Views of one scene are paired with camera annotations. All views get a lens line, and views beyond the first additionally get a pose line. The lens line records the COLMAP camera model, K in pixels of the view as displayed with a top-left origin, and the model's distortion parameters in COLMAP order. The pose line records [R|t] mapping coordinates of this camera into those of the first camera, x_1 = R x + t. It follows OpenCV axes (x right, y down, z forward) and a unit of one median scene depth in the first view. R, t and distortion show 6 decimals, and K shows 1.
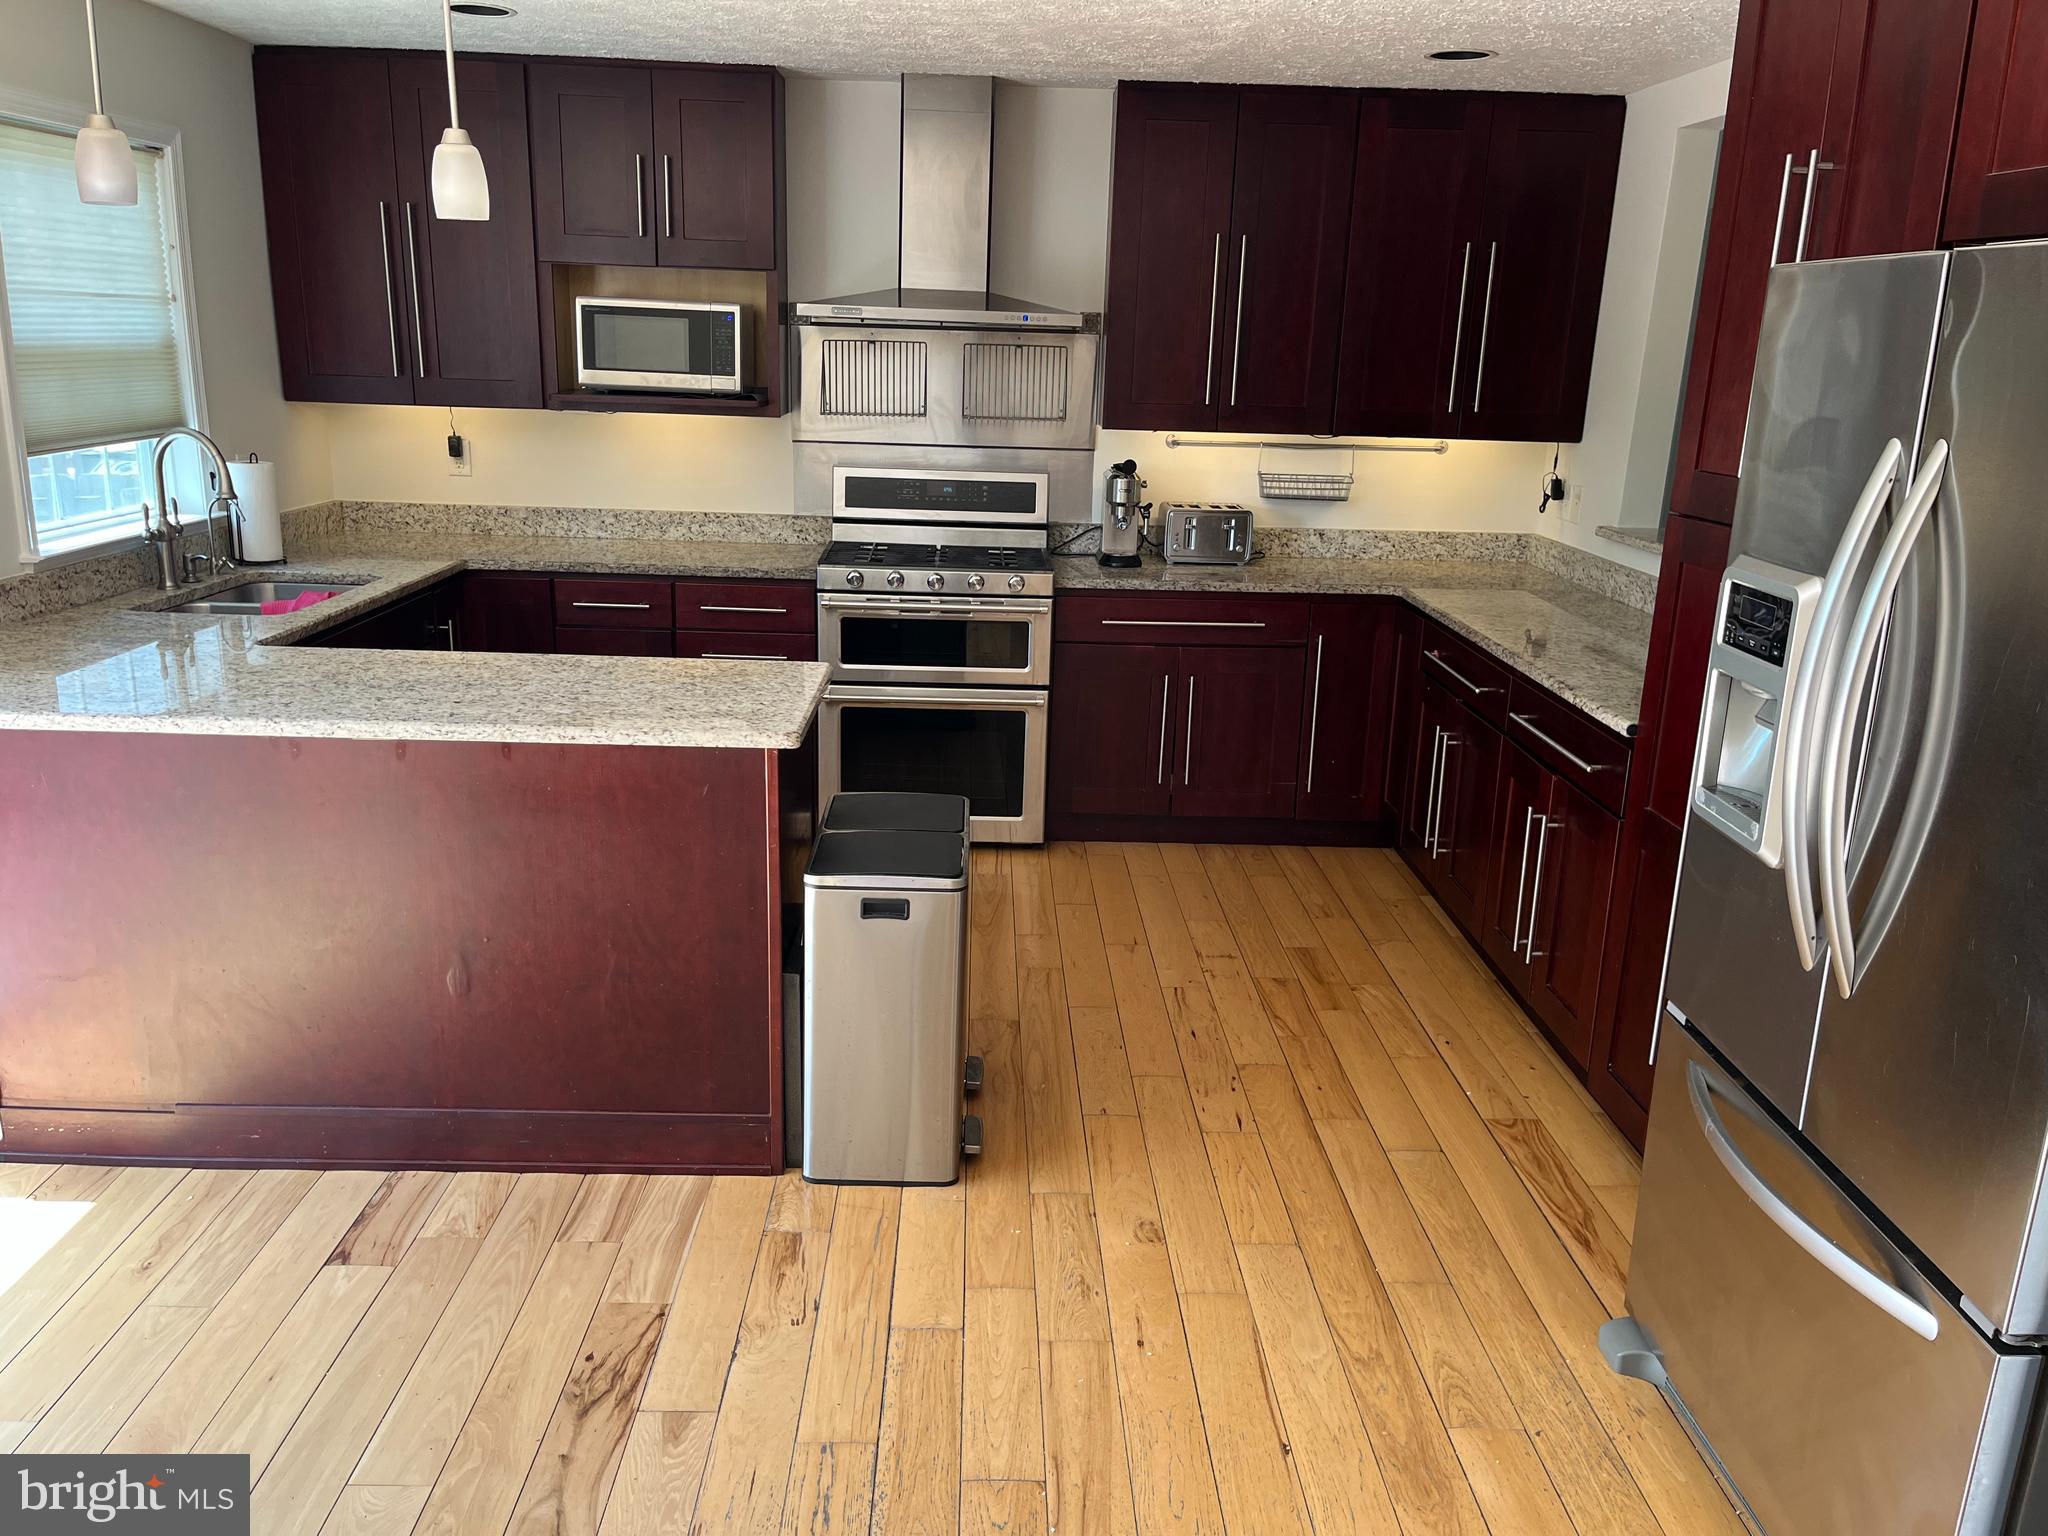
lens RADIAL K [[1560.4, 0, 1015.7], [0, 1560.4, 775.3], [0, 0, 1]] dist [0.064076, -0.072595]
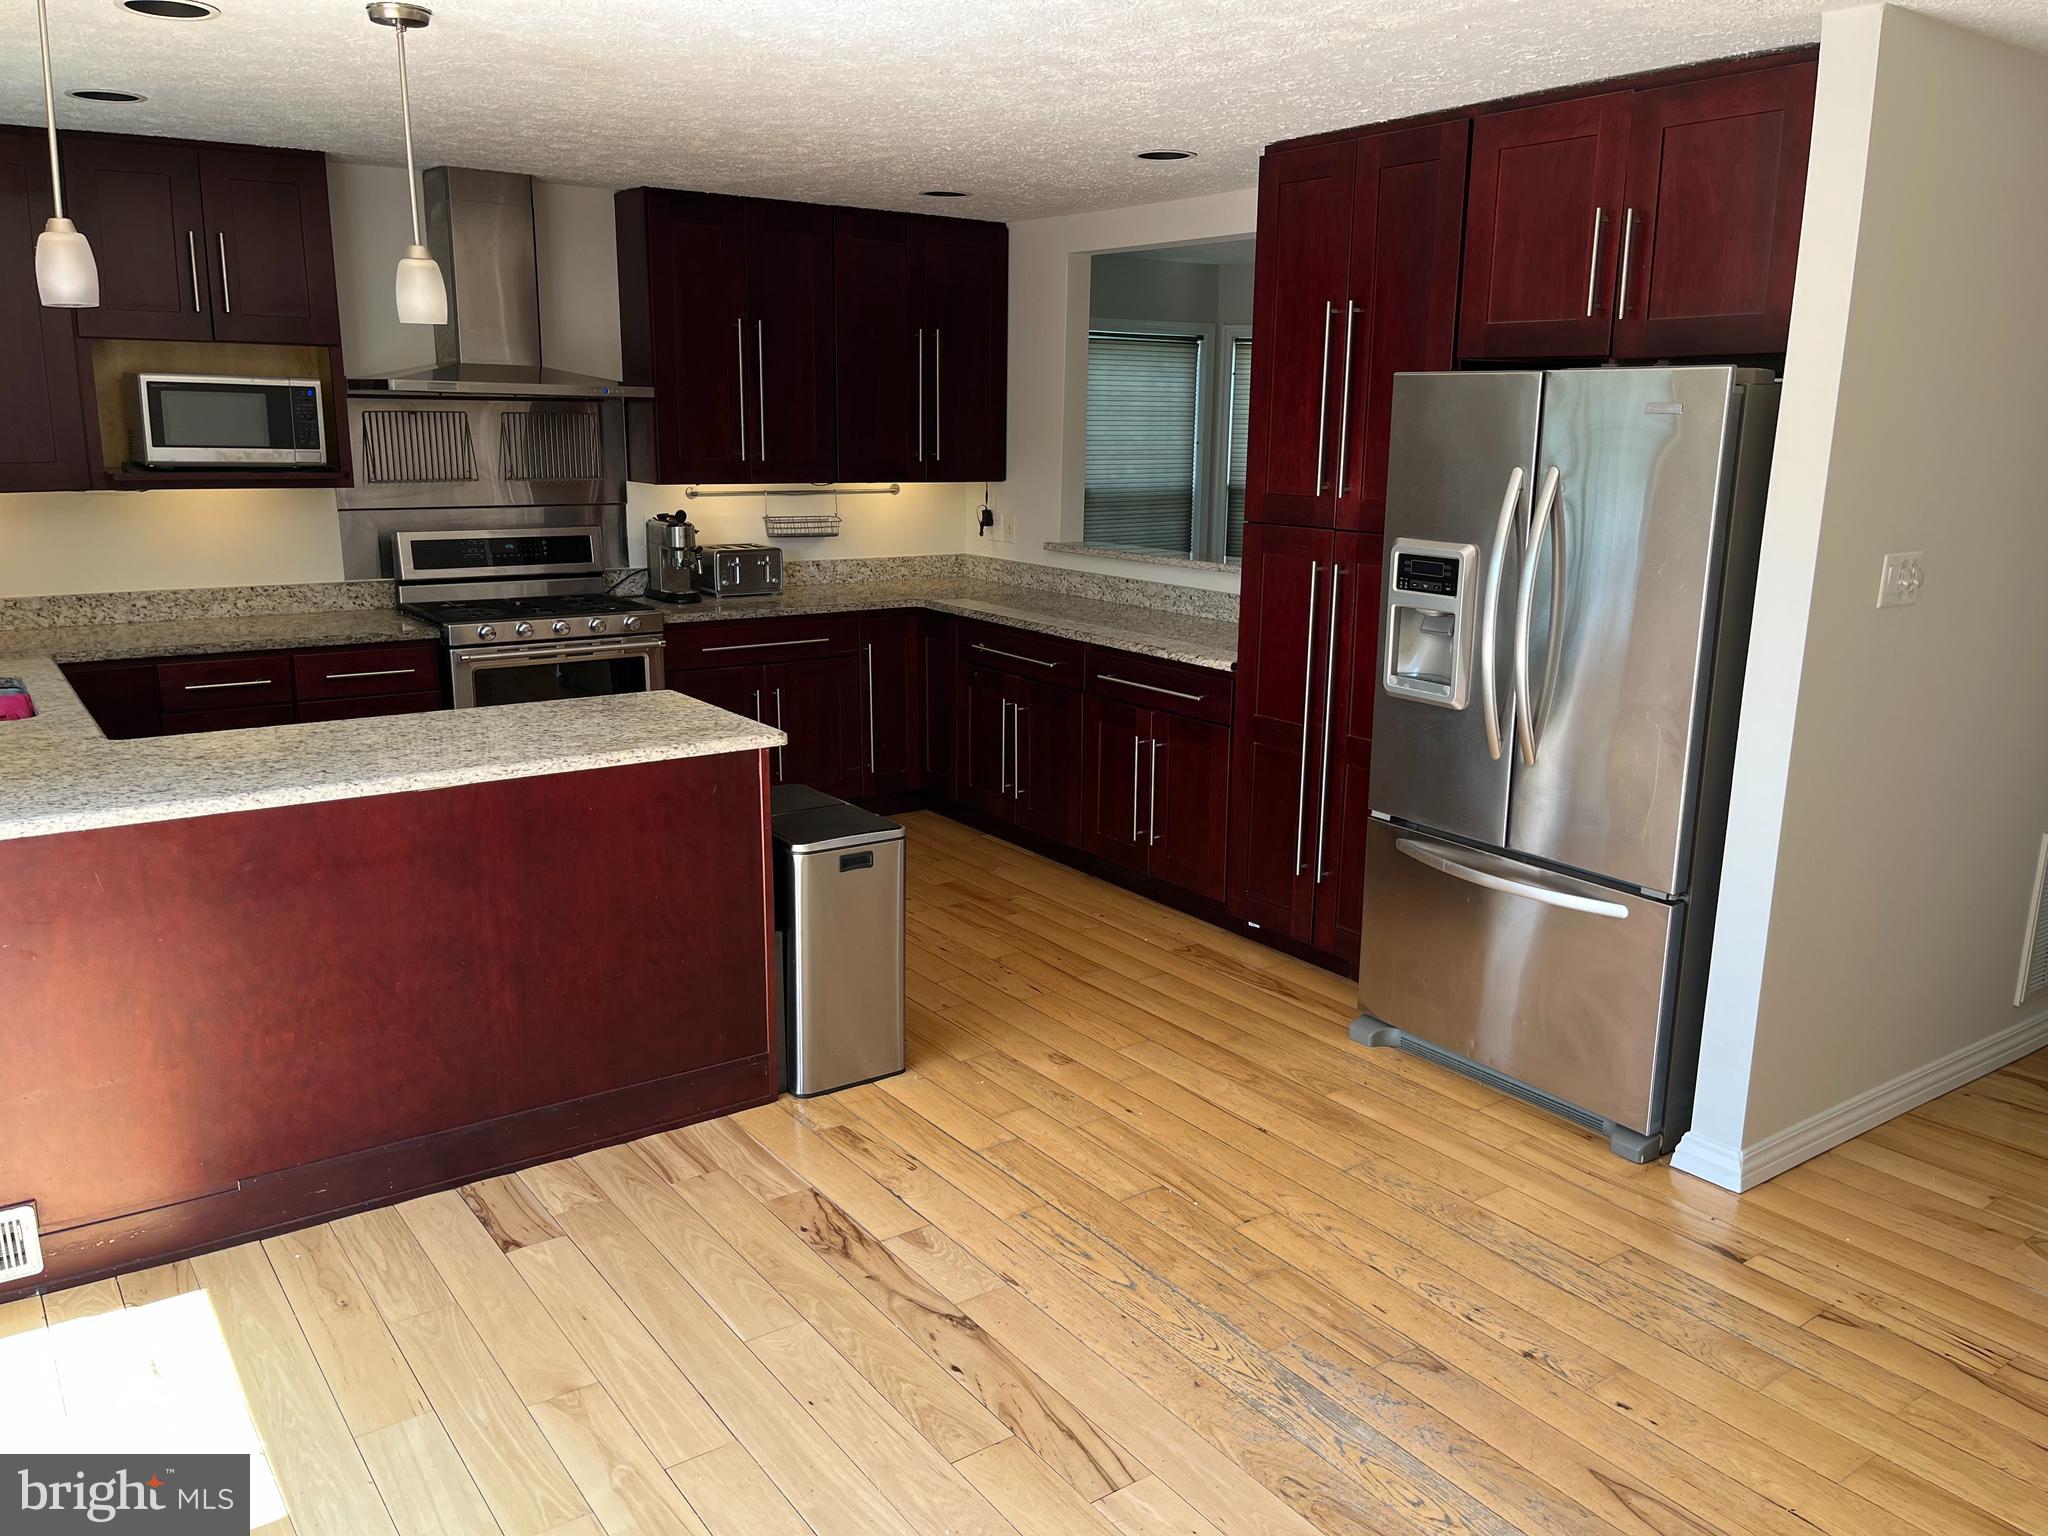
lens RADIAL K [[1560.4, 0, 1029.9], [0, 1560.4, 767.3], [0, 0, 1]] dist [0.064076, -0.072595]
pose [[0.823665, -0.143916, 0.548511, -0.425602], [0.161325, 0.986761, 0.016650, 0.007282], [-0.543646, 0.074774, 0.835977, -0.098911]]
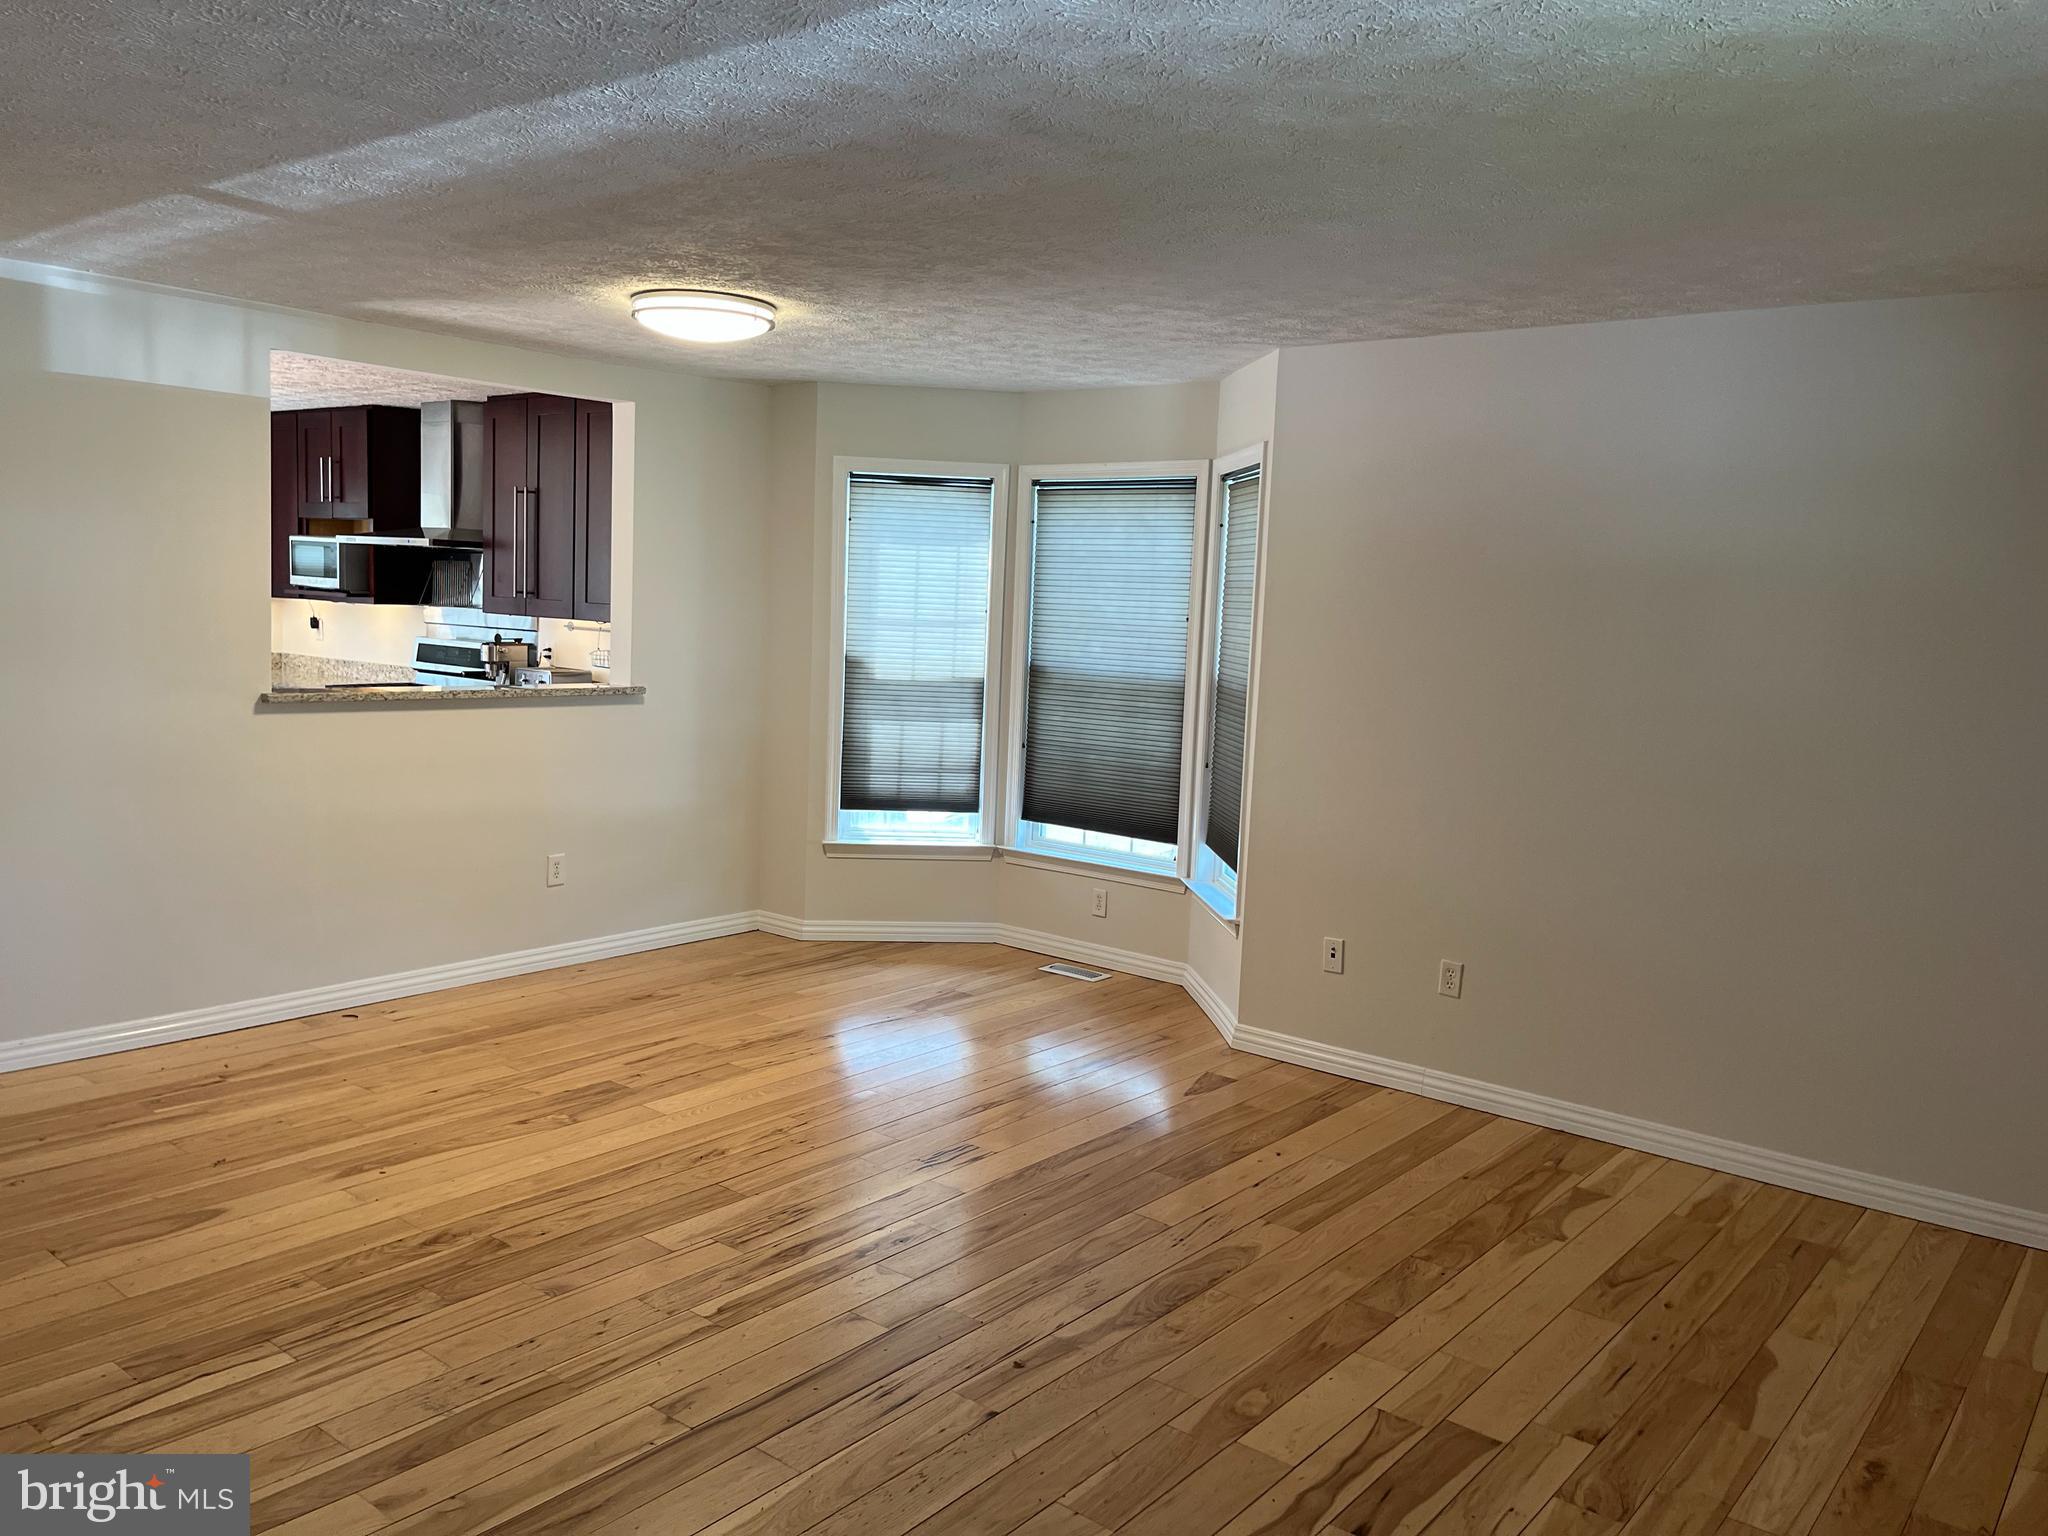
lens RADIAL K [[1560.4, 0, 1021.6], [0, 1560.4, 756.9], [0, 0, 1]] dist [0.064076, -0.072595]
pose [[0.771801, 0.068254, -0.632190, 1.597902], [-0.183591, 0.975800, -0.118782, -0.002454], [0.608784, 0.207741, 0.765654, 0.210396]]
